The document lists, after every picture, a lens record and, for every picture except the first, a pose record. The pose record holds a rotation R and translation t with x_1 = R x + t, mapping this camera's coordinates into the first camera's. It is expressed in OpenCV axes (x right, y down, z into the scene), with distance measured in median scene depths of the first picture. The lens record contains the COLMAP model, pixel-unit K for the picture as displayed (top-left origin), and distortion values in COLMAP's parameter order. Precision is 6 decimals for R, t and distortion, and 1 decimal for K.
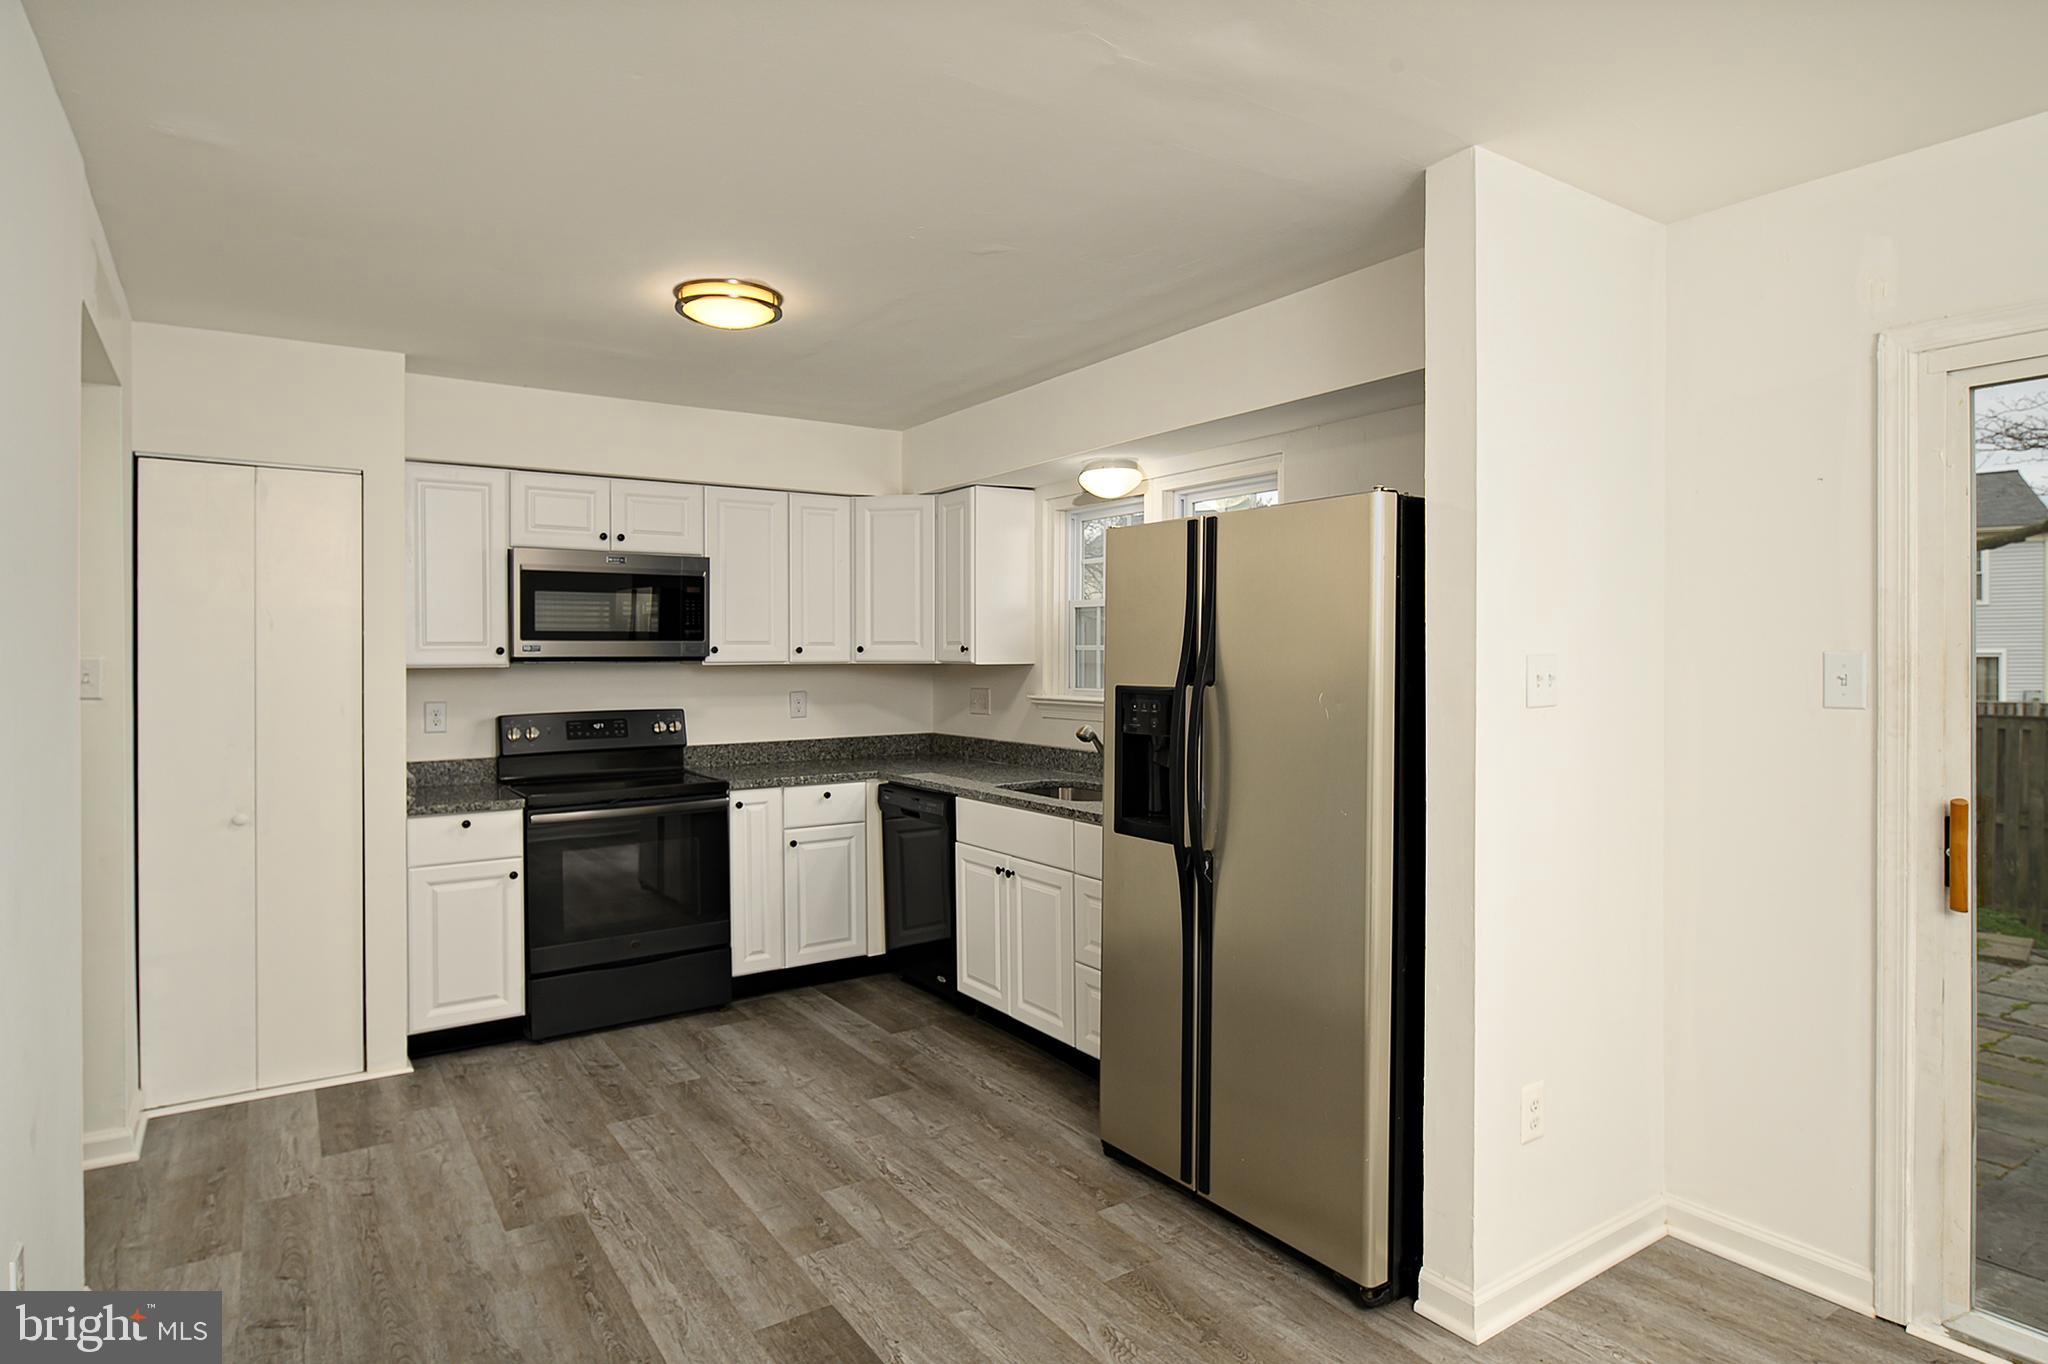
lens RADIAL K [[1115.8, 0, 1017.5], [0, 1115.8, 653.6], [0, 0, 1]] dist [-0.005003, -0.006608]
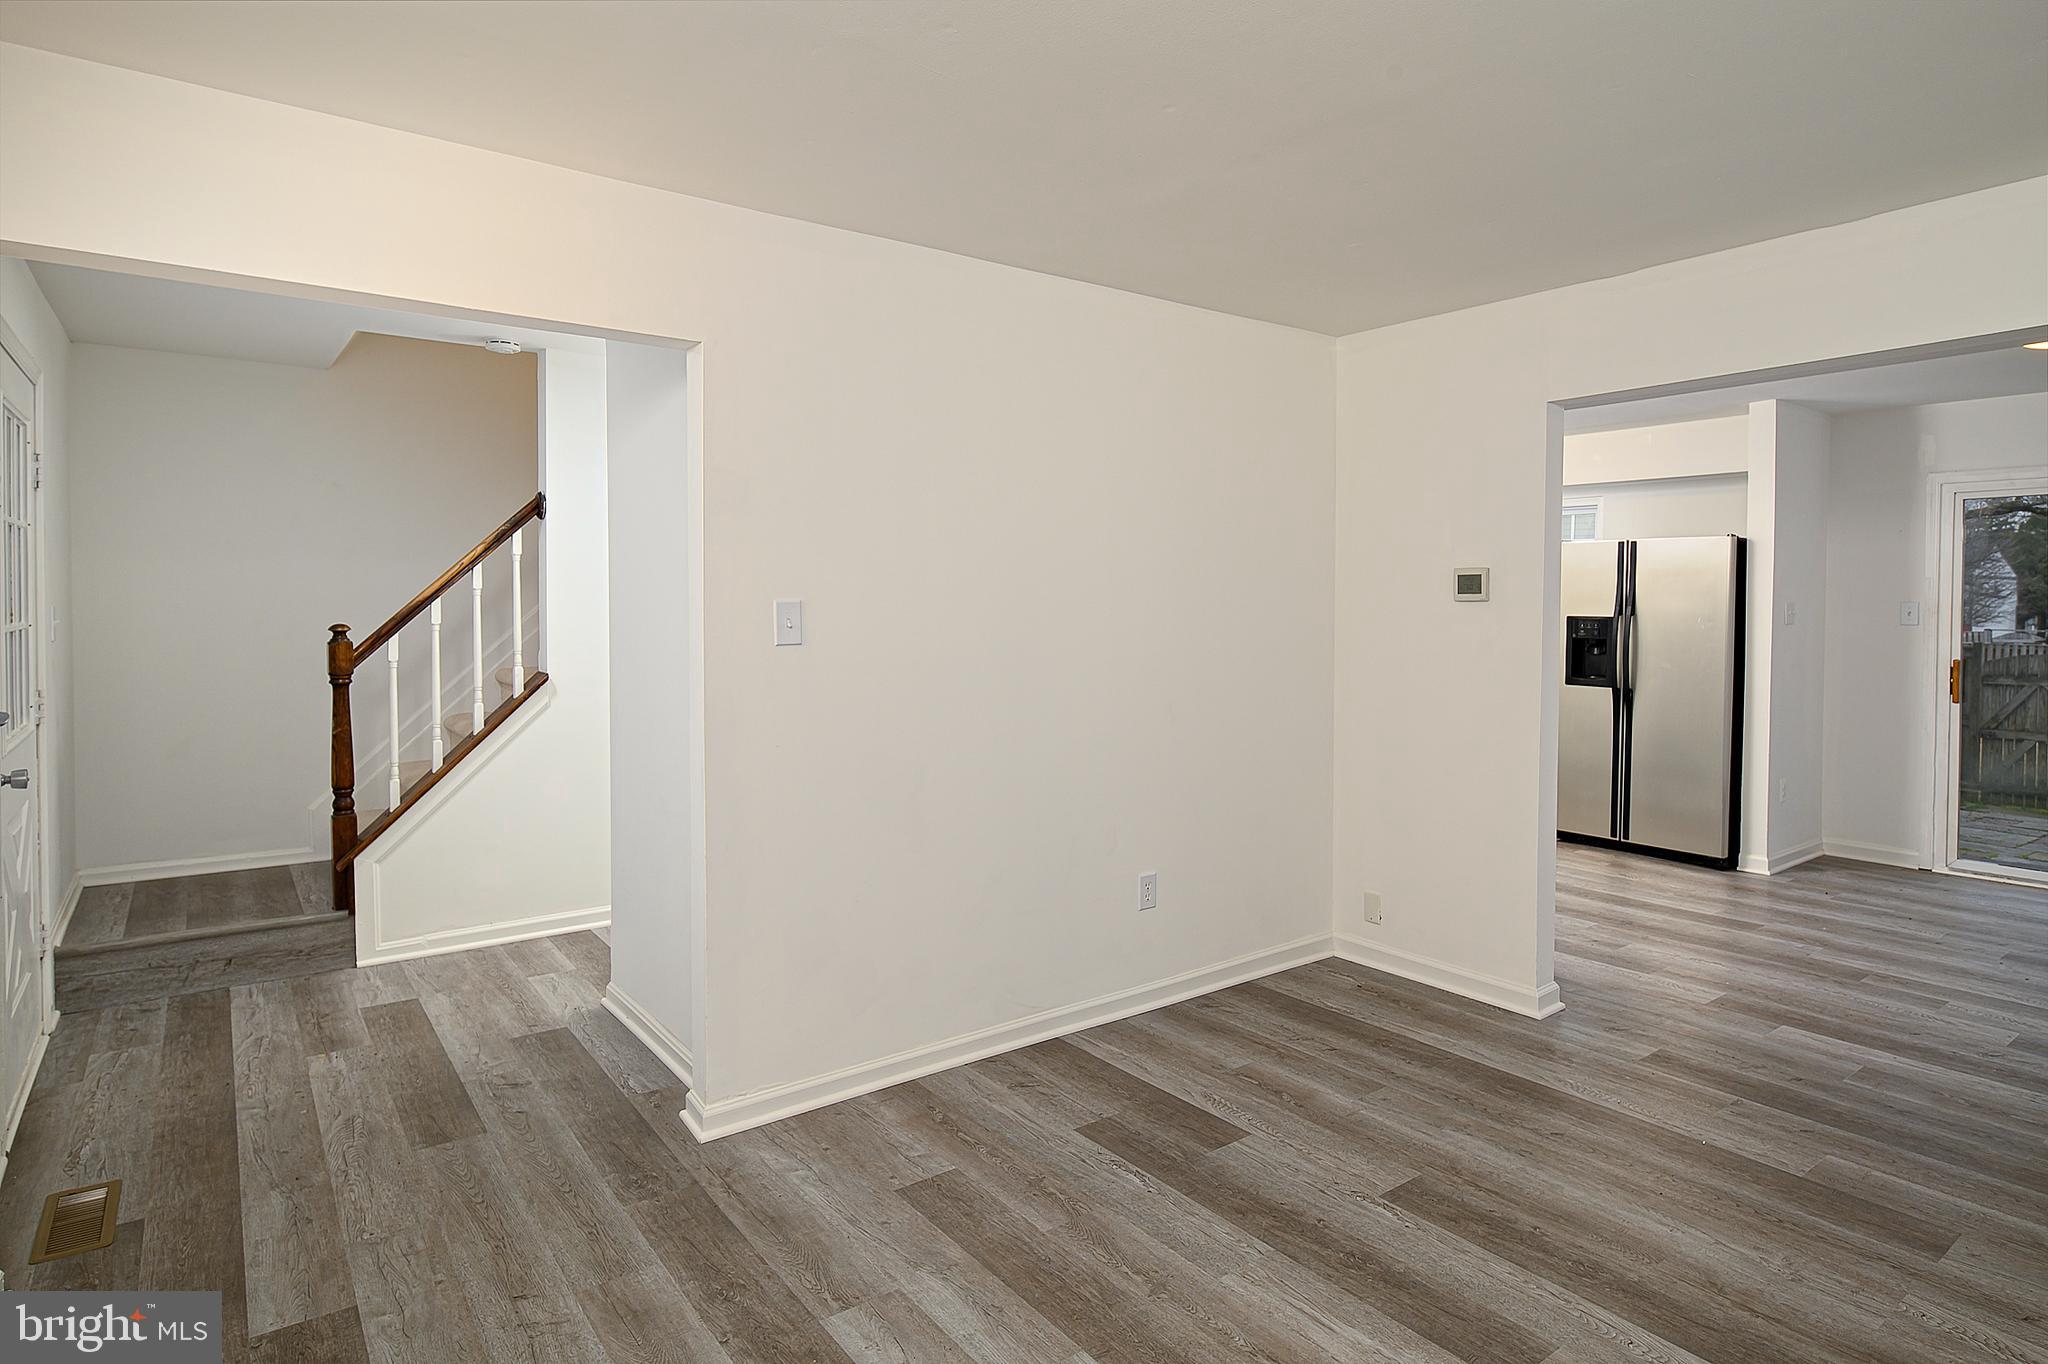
lens RADIAL K [[1115.8, 0, 1021.6], [0, 1115.8, 605.9], [0, 0, 1]] dist [-0.005003, -0.006608]
pose [[0.998022, 0.013759, 0.061335, -0.754849], [-0.014759, 0.999765, 0.015895, -0.001485], [-0.061102, -0.016769, 0.997991, -0.734591]]
